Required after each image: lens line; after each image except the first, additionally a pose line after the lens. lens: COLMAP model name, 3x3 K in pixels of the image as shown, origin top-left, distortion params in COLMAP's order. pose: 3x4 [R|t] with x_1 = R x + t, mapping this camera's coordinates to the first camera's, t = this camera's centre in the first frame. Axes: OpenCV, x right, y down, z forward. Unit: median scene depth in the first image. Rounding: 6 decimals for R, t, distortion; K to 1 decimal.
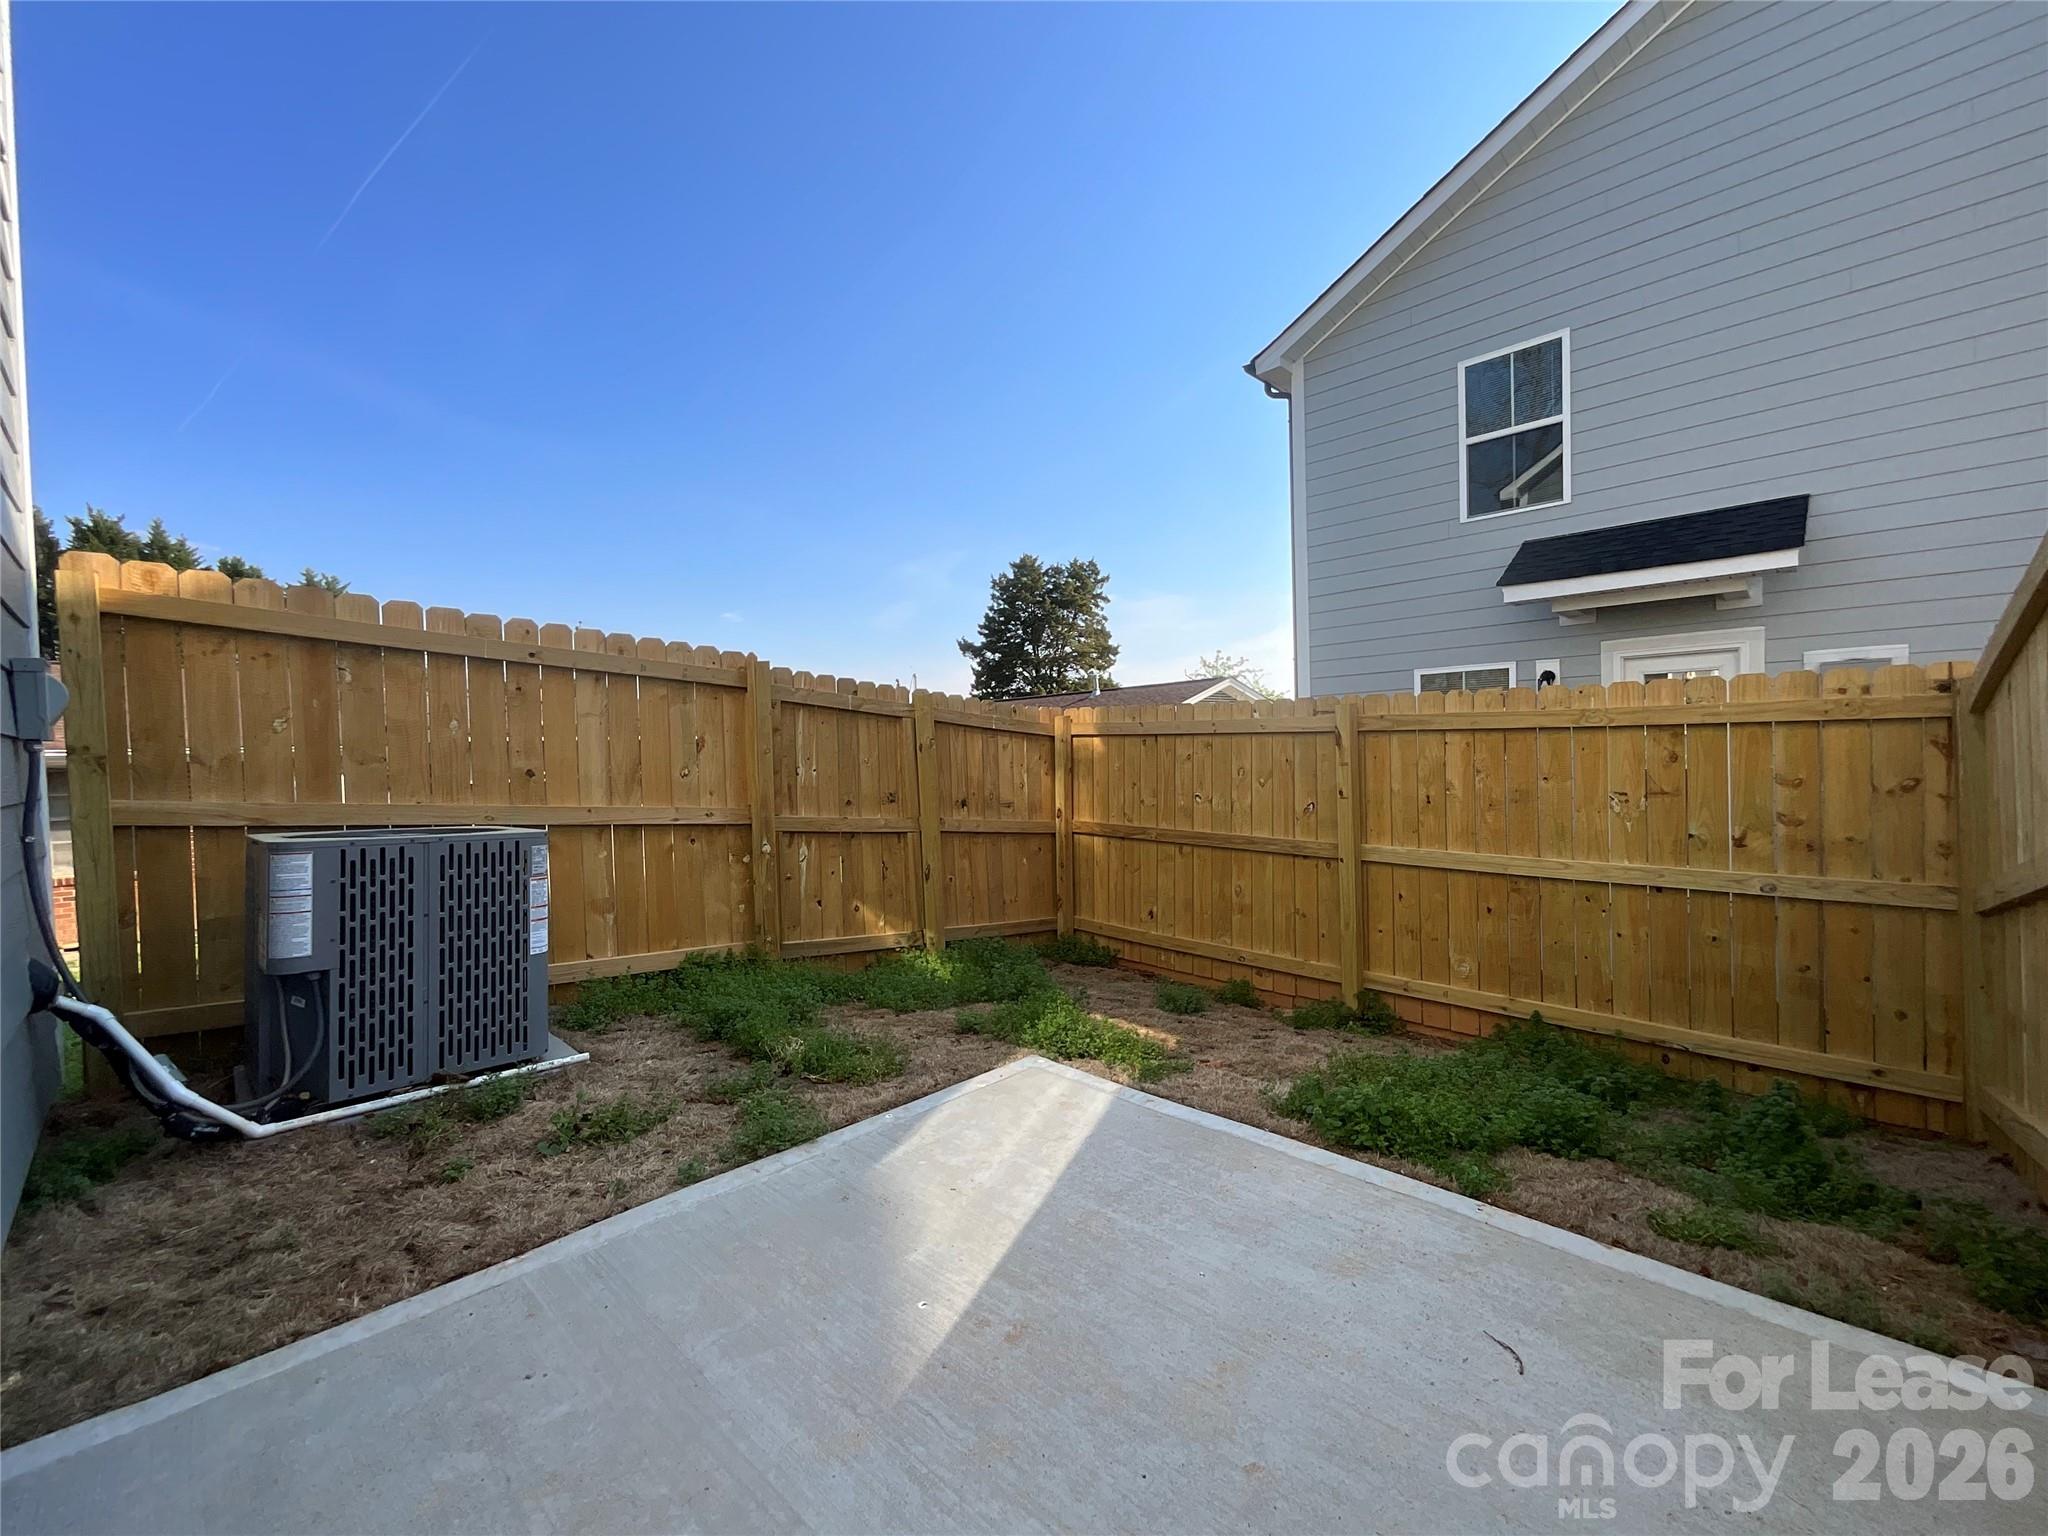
lens RADIAL K [[827.6, 0, 1010.2], [0, 827.6, 763.3], [0, 0, 1]] dist [-0.002343, 0.019886]
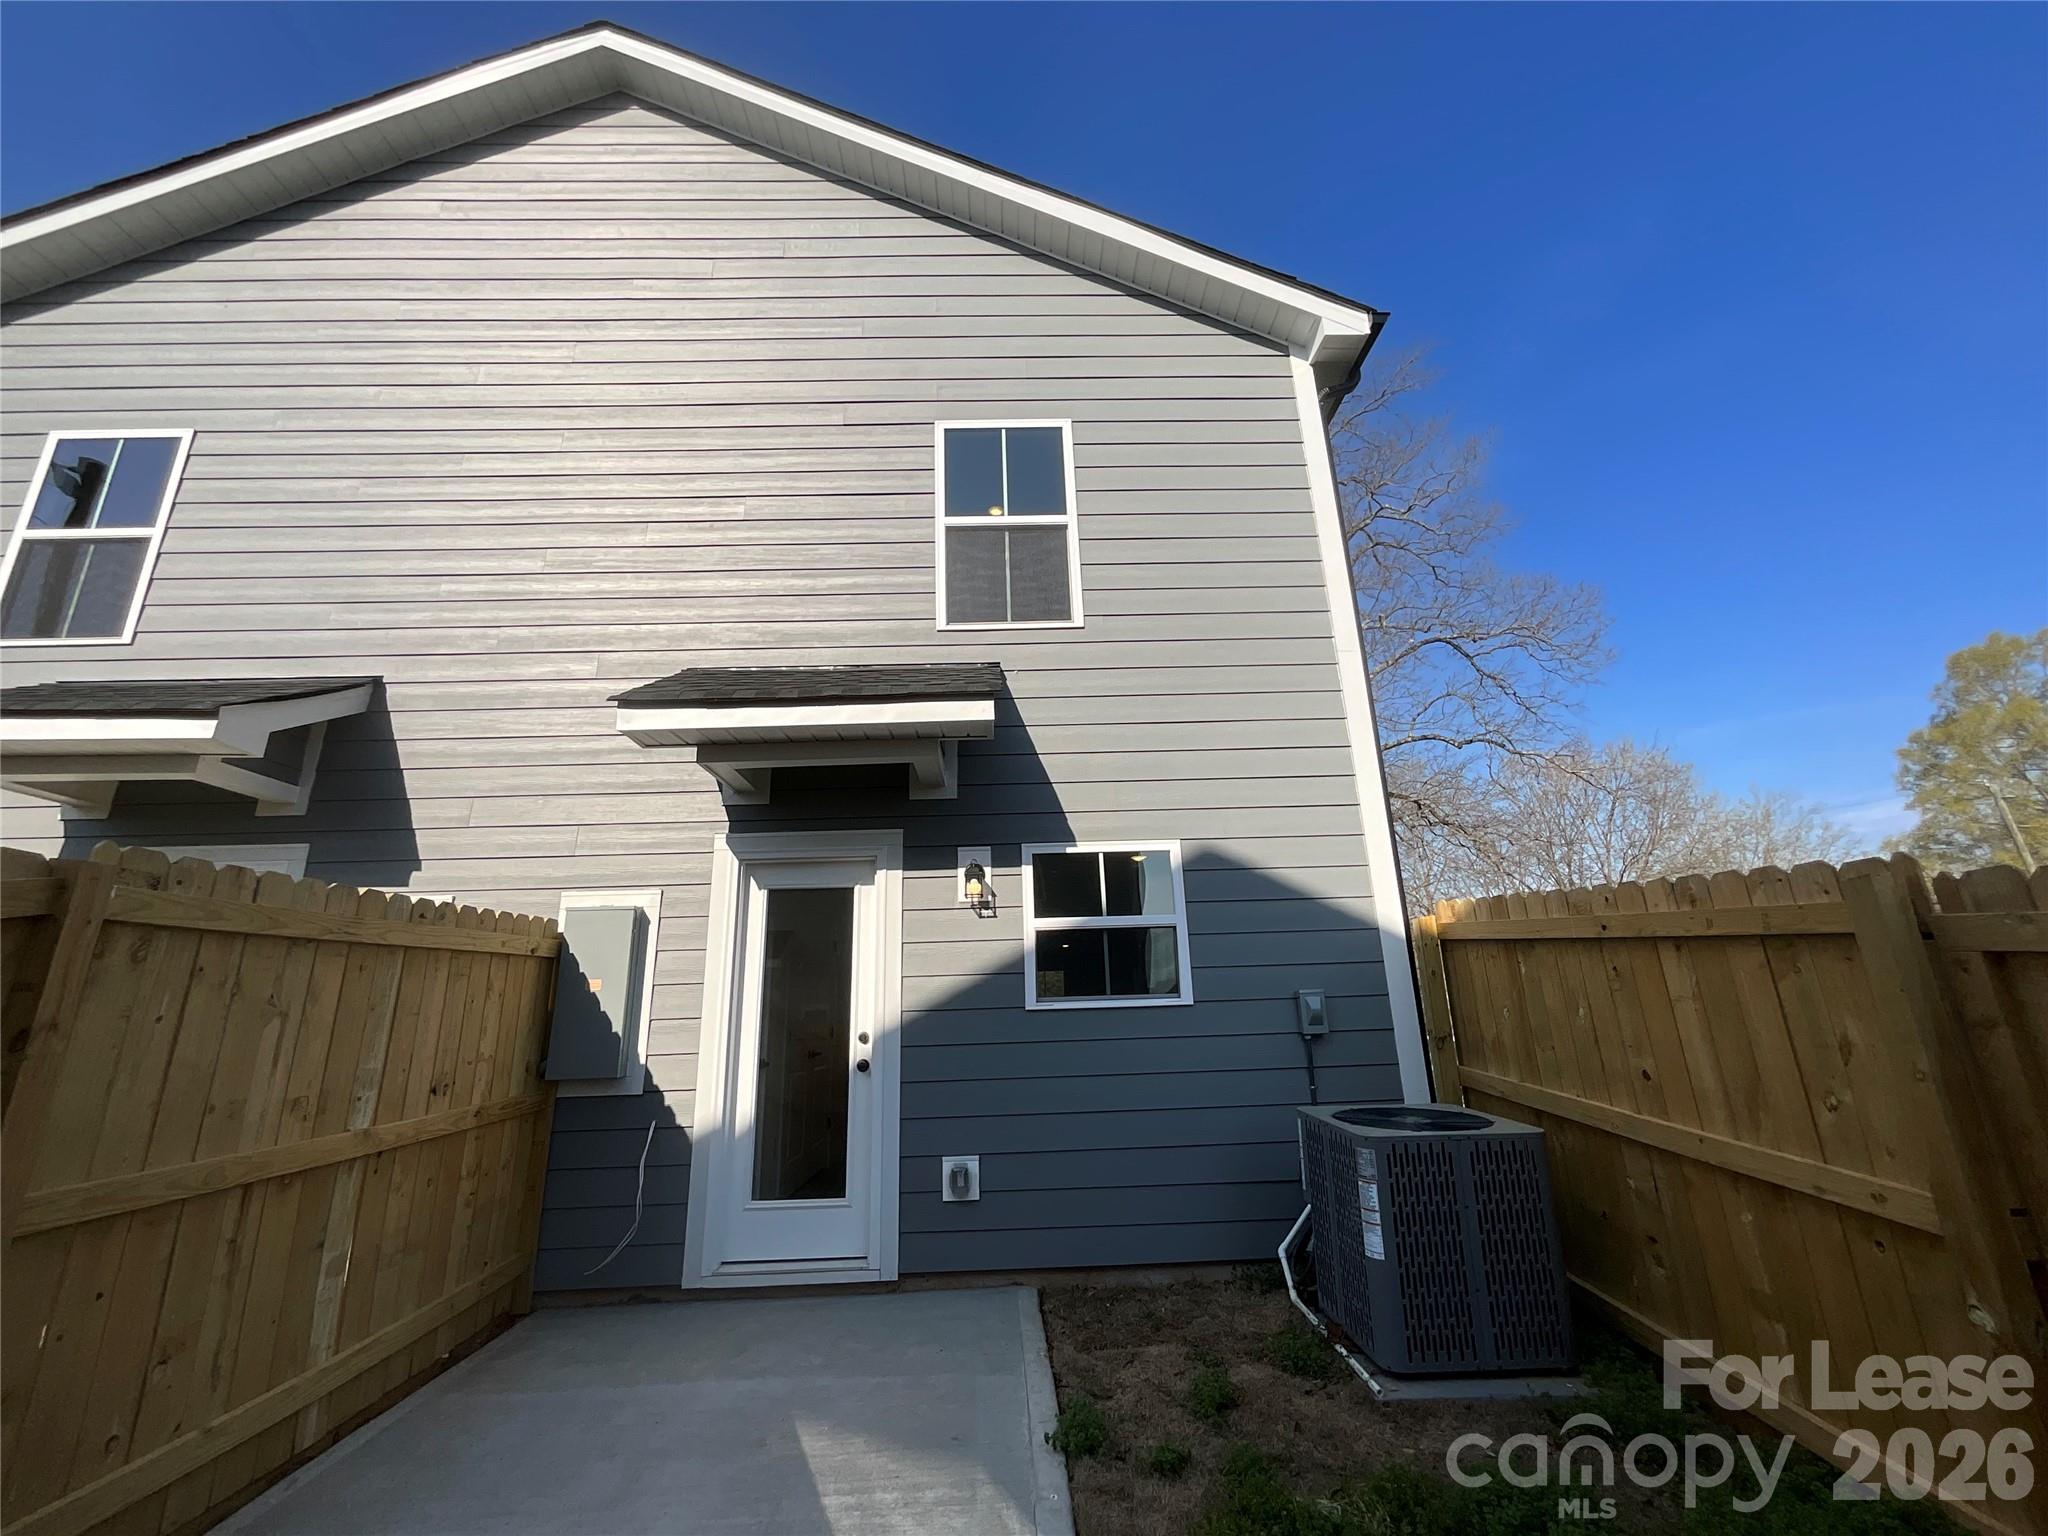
lens RADIAL K [[827.6, 0, 1010.2], [0, 827.6, 763.3], [0, 0, 1]] dist [-0.002343, 0.019886]
pose [[-0.699602, -0.167994, -0.694504, 0.749460], [0.039251, 0.961466, -0.272108, -0.136856], [0.713454, -0.217628, -0.666050, 1.925550]]
